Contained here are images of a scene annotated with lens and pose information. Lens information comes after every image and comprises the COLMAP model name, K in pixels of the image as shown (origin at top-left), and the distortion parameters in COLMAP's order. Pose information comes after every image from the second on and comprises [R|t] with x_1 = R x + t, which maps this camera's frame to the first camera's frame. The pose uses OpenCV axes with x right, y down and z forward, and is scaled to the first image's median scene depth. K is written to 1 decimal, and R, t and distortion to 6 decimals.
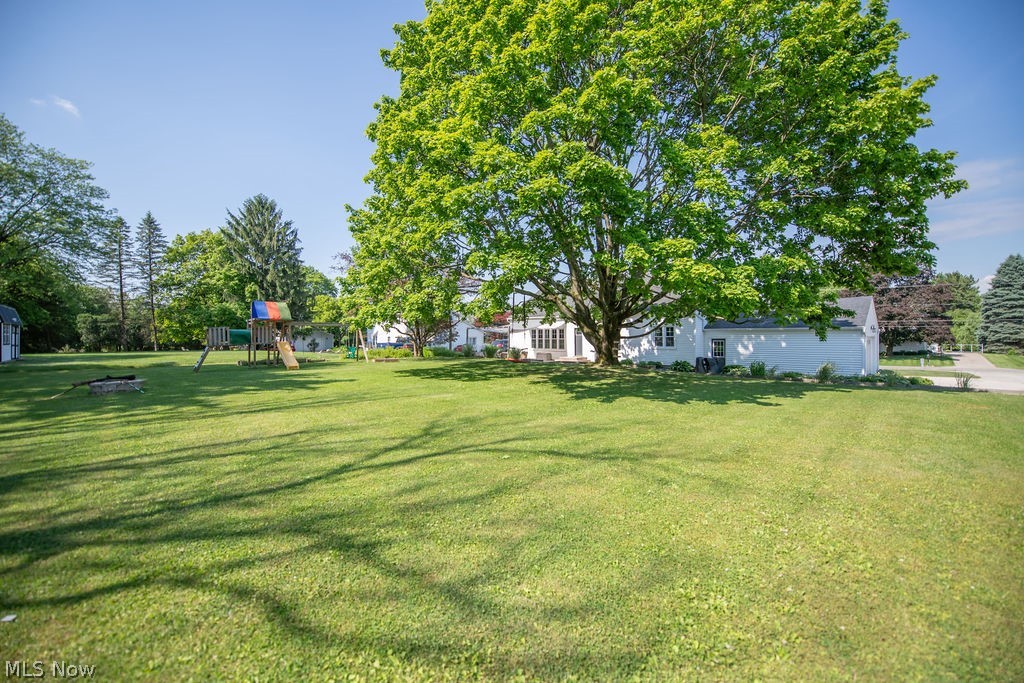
lens RADIAL K [[408.0, 0, 511.8], [0, 408.0, 342.5], [0, 0, 1]] dist [-0.014949, -0.000752]
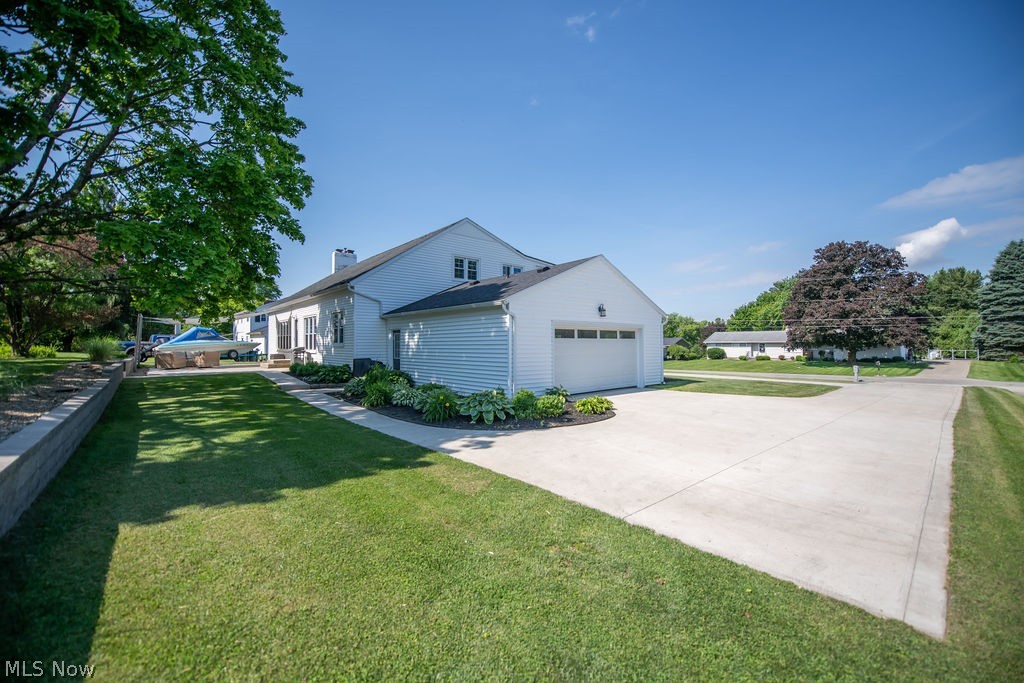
lens RADIAL K [[408.0, 0, 512.9], [0, 408.0, 342.5], [0, 0, 1]] dist [-0.014949, -0.000752]
pose [[0.998633, 0.002194, -0.052233, 0.272063], [-0.003242, 0.999795, -0.019988, 0.009452], [0.052179, 0.020130, 0.998435, 0.132543]]
